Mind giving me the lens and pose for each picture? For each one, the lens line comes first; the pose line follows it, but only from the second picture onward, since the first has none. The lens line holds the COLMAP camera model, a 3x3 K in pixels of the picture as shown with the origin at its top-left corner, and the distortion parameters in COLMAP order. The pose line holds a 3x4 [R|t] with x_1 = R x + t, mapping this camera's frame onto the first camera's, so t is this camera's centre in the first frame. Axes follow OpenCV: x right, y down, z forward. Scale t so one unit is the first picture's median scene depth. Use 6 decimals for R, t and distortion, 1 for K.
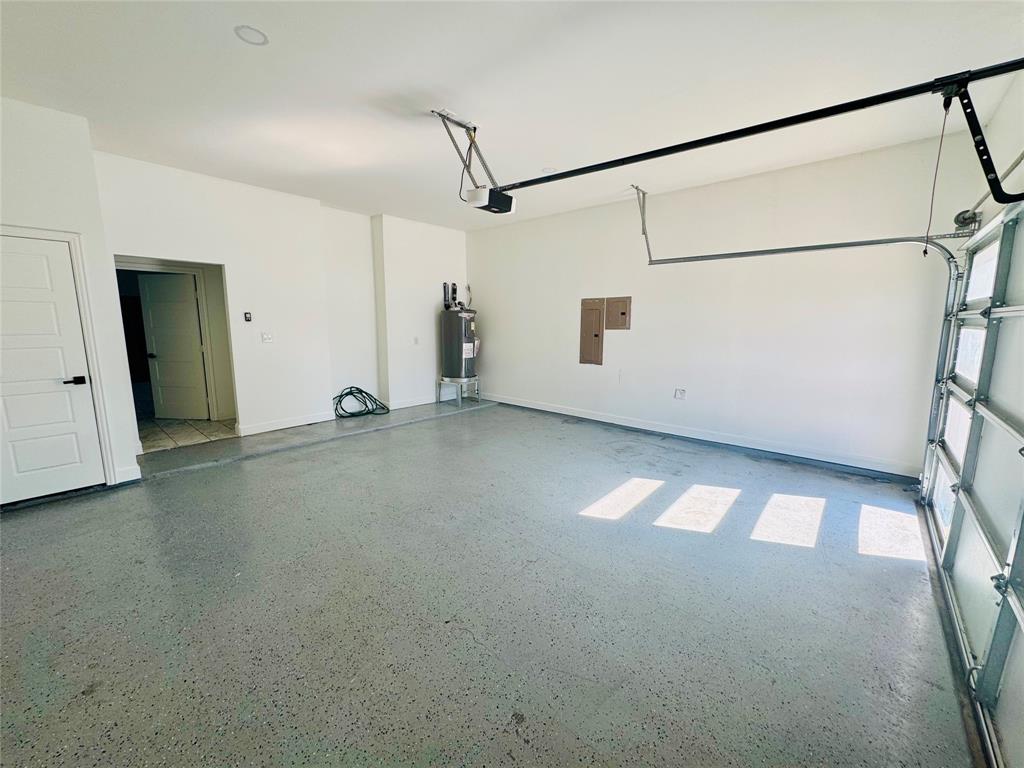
lens RADIAL K [[408.7, 0, 511.2], [0, 408.7, 382.6], [0, 0, 1]] dist [0.002029, -0.000075]
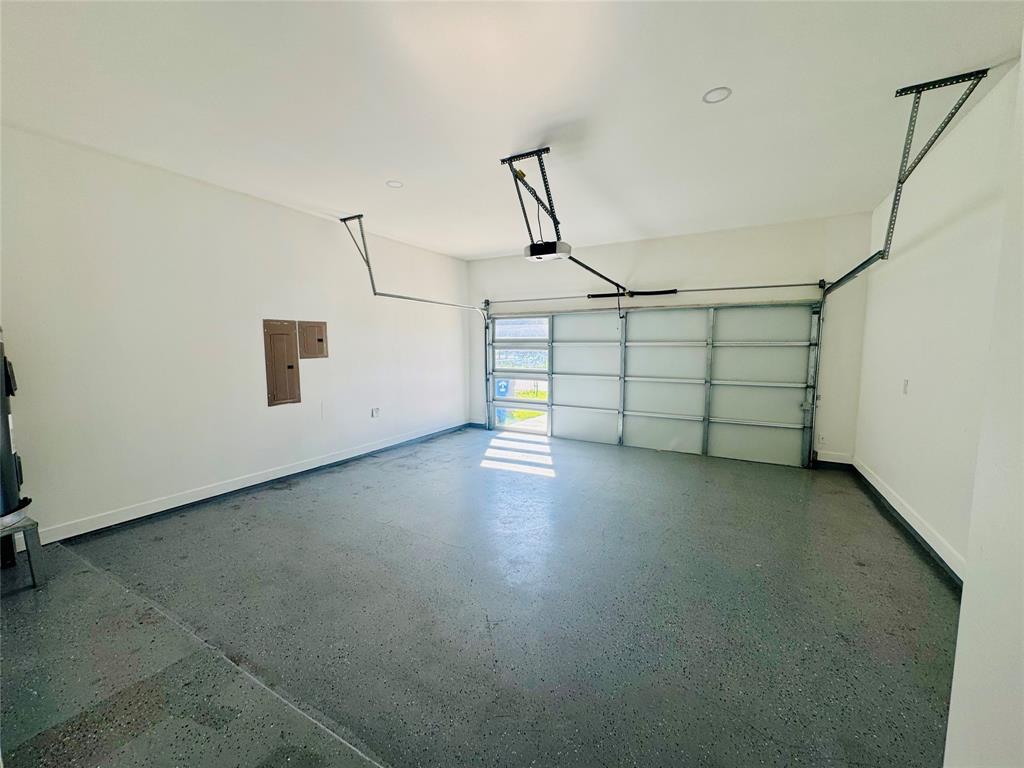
lens RADIAL K [[408.7, 0, 511.3], [0, 408.7, 383.3], [0, 0, 1]] dist [0.002029, -0.000075]
pose [[-0.206902, -0.093829, 0.973852, -0.676763], [0.147743, 0.980979, 0.125905, -0.124142], [-0.967142, 0.169930, -0.189104, 0.761469]]
